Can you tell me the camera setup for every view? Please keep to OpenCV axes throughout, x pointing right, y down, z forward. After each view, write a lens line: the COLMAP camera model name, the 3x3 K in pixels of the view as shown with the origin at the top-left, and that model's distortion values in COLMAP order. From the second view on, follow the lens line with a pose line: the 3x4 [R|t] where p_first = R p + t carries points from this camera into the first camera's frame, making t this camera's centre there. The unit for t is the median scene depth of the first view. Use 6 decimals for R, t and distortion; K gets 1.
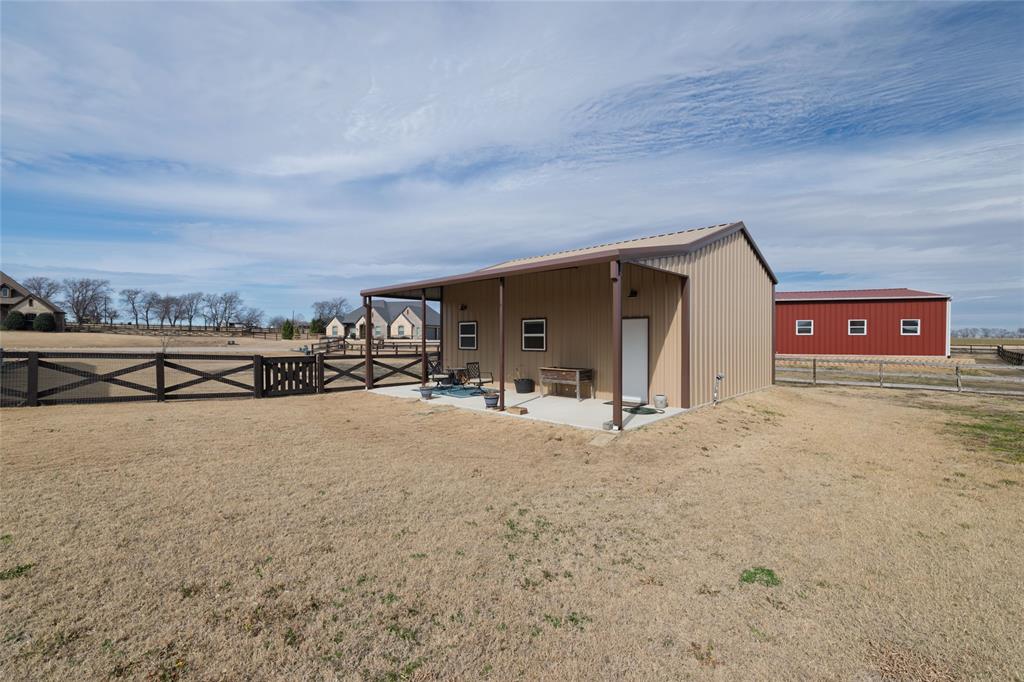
lens RADIAL K [[454.7, 0, 518.2], [0, 454.7, 344.7], [0, 0, 1]] dist [0.001326, 0.000012]
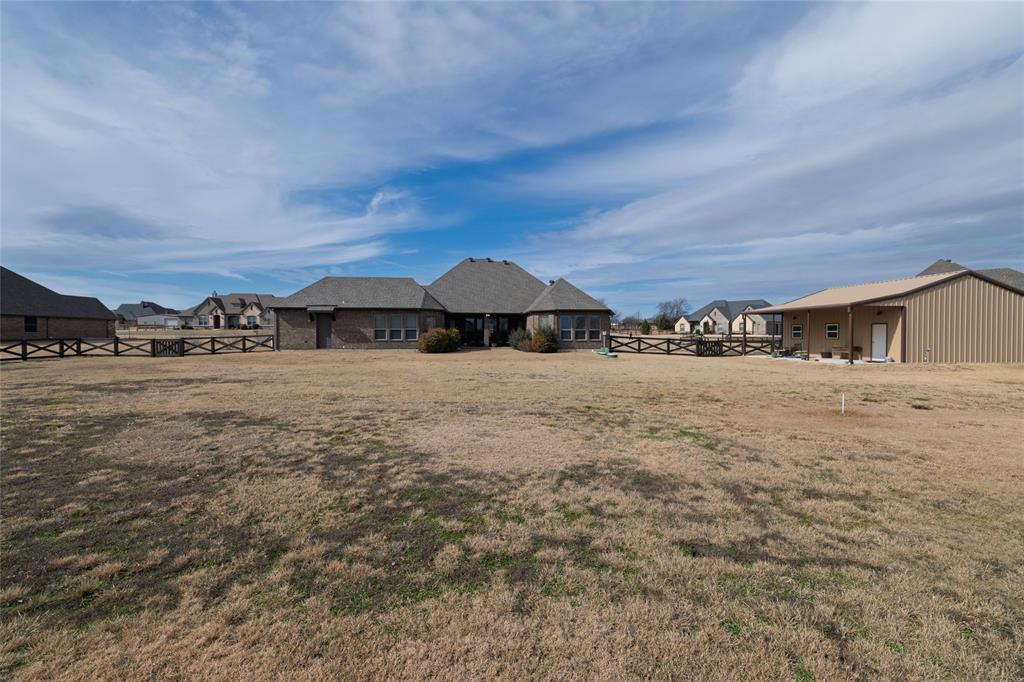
lens RADIAL K [[436.2, 0, 508.9], [0, 436.2, 334.8], [0, 0, 1]] dist [0.000635, 0.000438]
pose [[0.746199, 0.001544, -0.665721, 0.114285], [-0.009578, 0.999919, -0.008417, 0.010908], [0.665653, 0.012656, 0.746154, -0.661542]]
